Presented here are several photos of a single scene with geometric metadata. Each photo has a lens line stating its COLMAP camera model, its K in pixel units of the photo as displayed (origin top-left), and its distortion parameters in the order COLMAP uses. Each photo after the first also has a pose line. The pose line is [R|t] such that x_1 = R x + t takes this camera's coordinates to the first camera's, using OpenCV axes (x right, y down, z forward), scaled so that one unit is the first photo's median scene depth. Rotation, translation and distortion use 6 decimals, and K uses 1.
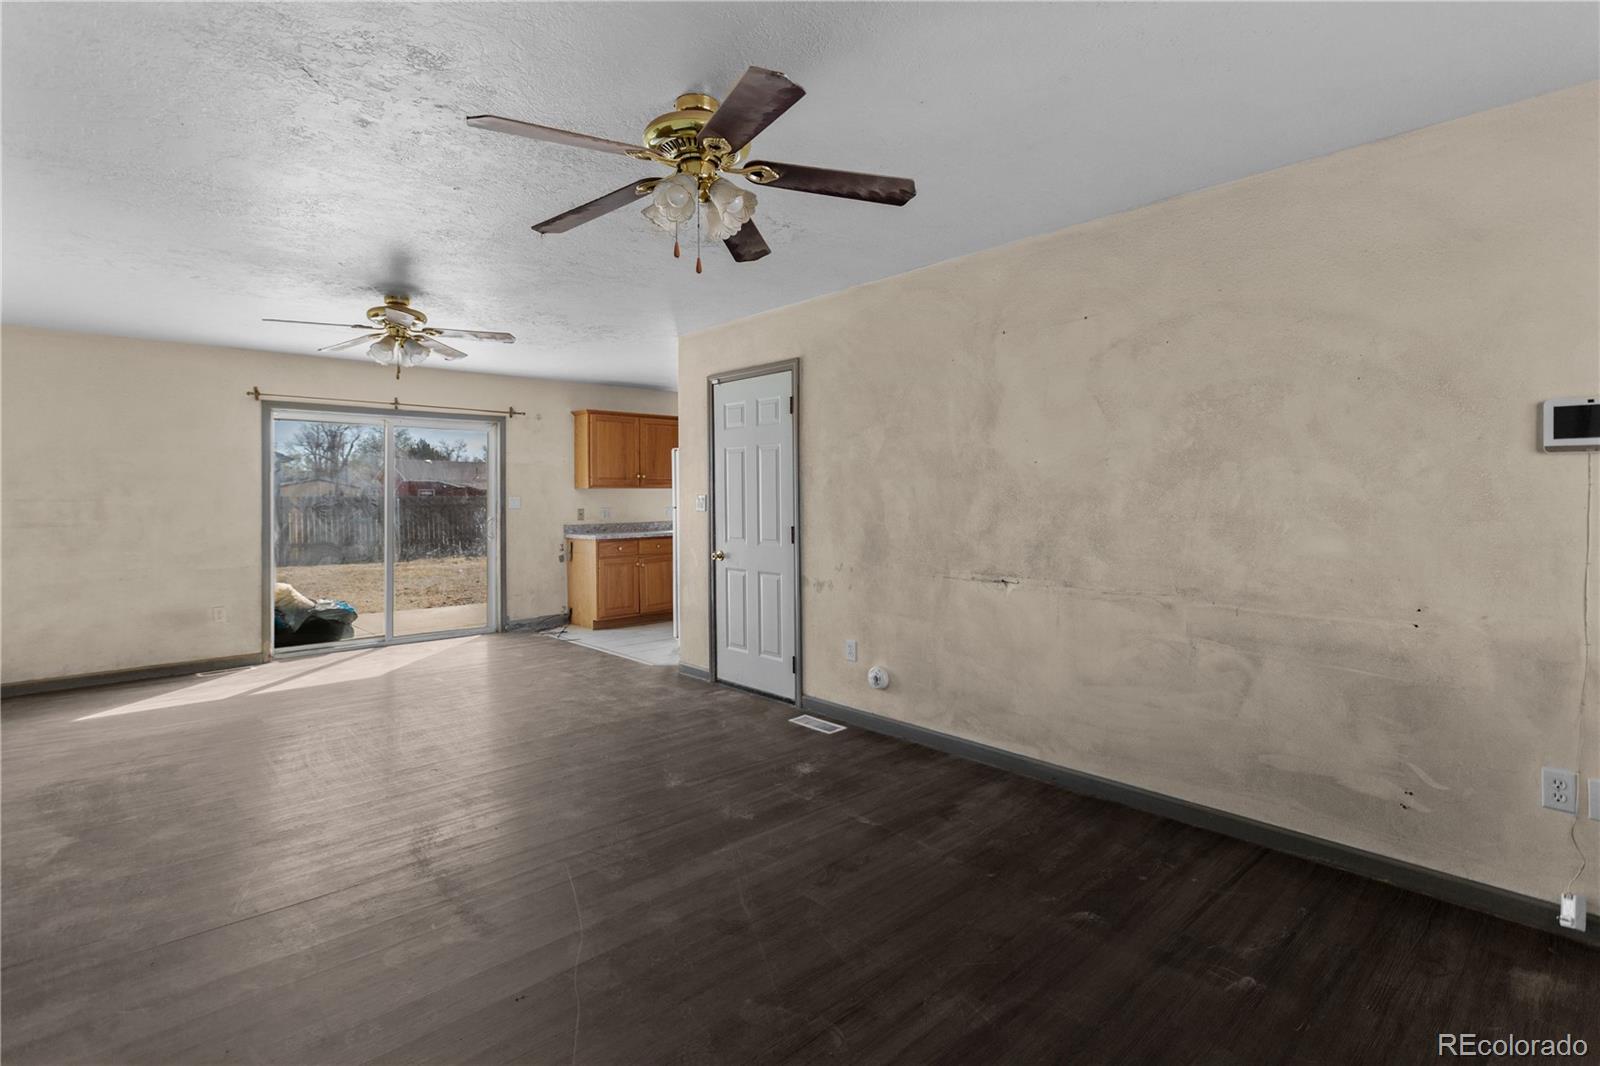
lens RADIAL K [[762.4, 0, 823.9], [0, 762.4, 498.6], [0, 0, 1]] dist [0.001205, -0.000277]
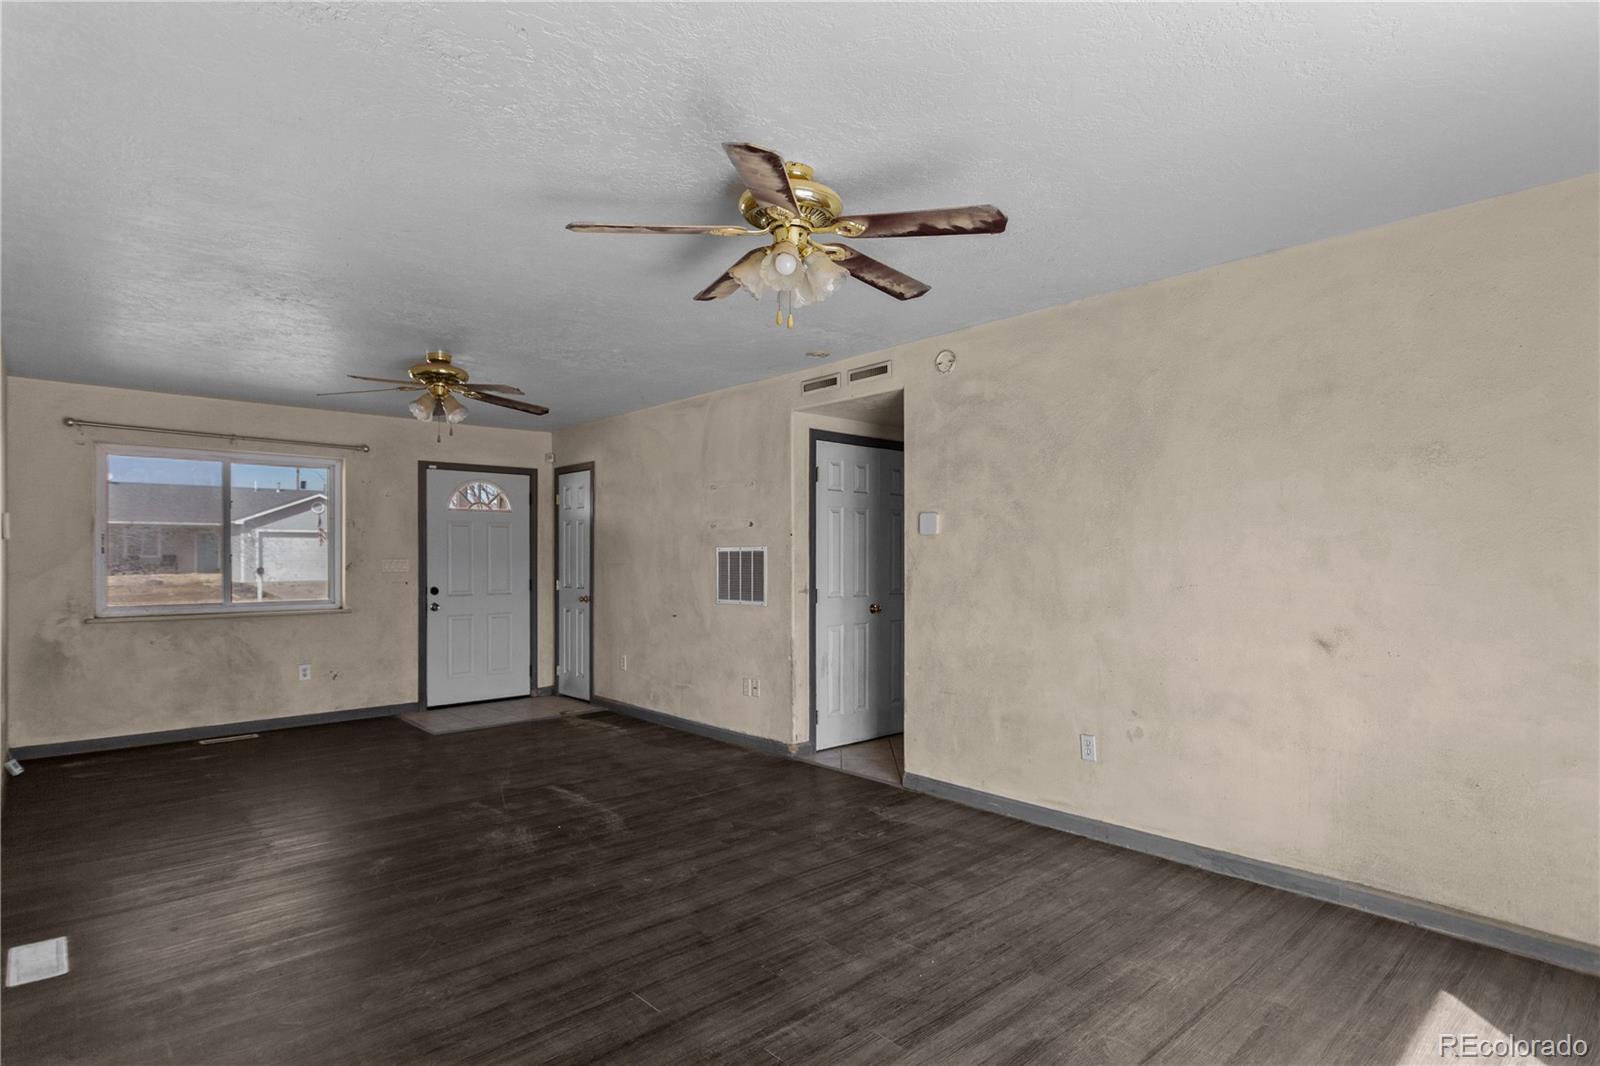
lens RADIAL K [[839.6, 0, 816.5], [0, 839.6, 556.7], [0, 0, 1]] dist [0.001555, 0.001469]
pose [[-0.999778, 0.010452, 0.018283, -0.402459], [0.010586, 0.999918, 0.007232, -0.003492], [-0.018206, 0.007424, -0.999807, 1.082695]]
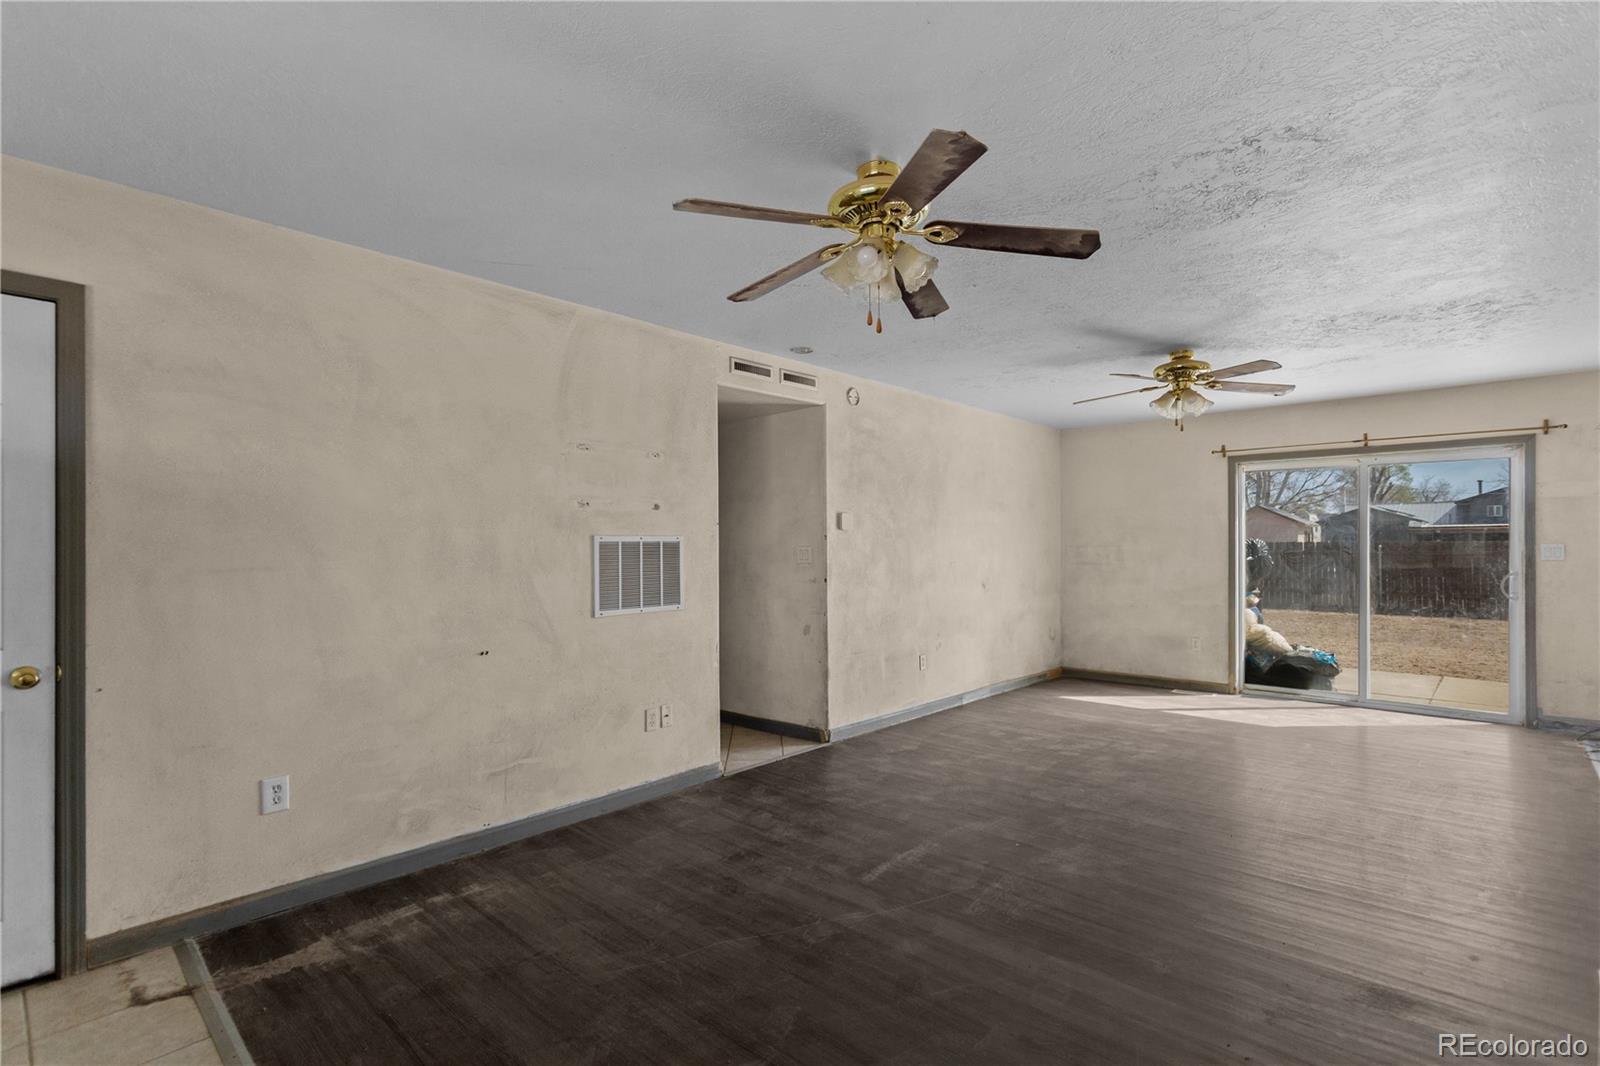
lens RADIAL K [[762.4, 0, 800.6], [0, 762.4, 545.2], [0, 0, 1]] dist [0.001205, -0.000277]
pose [[0.070421, 0.004178, -0.997509, 0.302149], [-0.001305, 0.999991, 0.004097, -0.003432], [0.997517, 0.001014, 0.070426, 0.282071]]
